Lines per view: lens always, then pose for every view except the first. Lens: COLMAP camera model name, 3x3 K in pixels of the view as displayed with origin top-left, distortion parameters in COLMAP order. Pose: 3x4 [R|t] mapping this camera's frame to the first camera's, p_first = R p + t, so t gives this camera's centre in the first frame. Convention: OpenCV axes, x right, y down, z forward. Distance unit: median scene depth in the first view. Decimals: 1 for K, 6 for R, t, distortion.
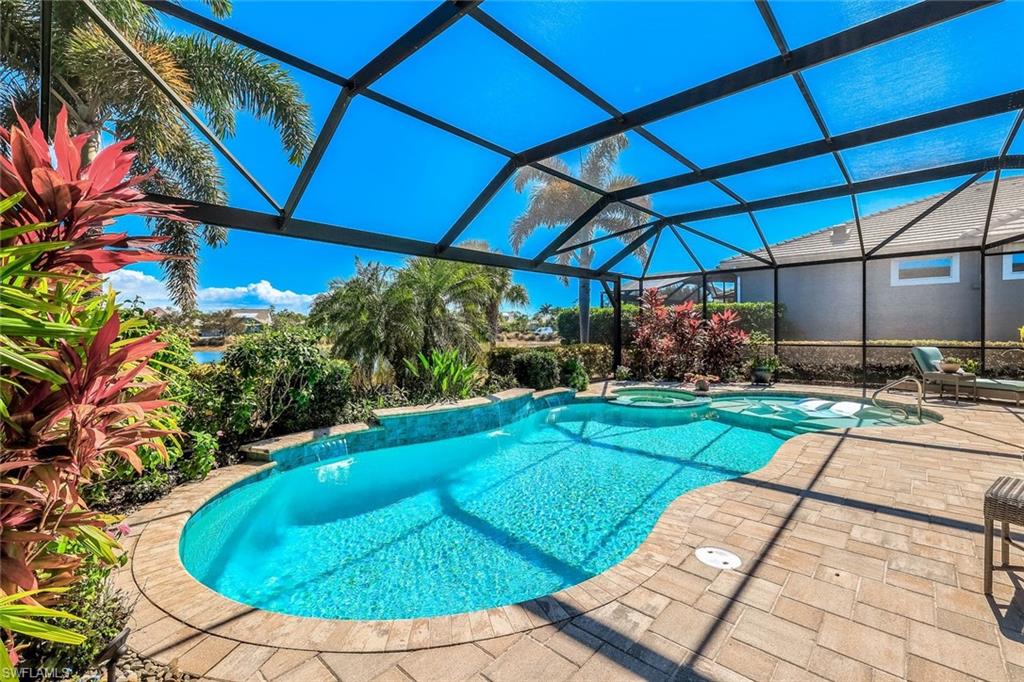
lens RADIAL K [[446.0, 0, 522.7], [0, 446.0, 334.0], [0, 0, 1]] dist [0.001214, 0.000822]
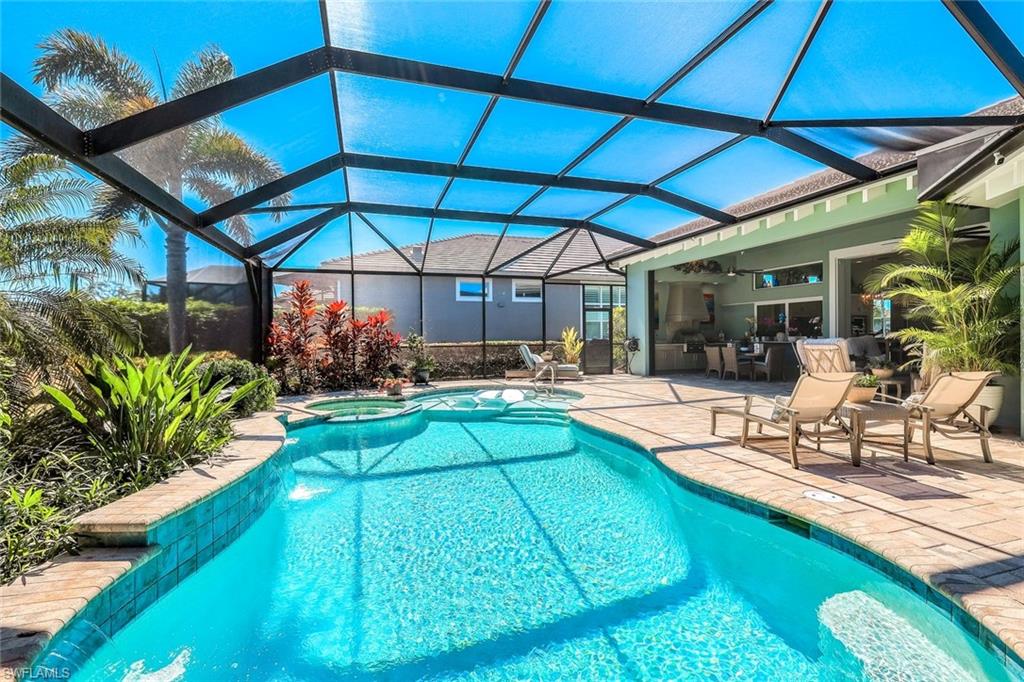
lens RADIAL K [[446.0, 0, 512.7], [0, 446.0, 344.3], [0, 0, 1]] dist [0.001214, 0.000822]
pose [[0.509316, -0.011063, 0.860509, -0.371182], [0.012499, 0.999907, 0.005458, 0.021481], [-0.860489, 0.007975, 0.509406, 0.386820]]
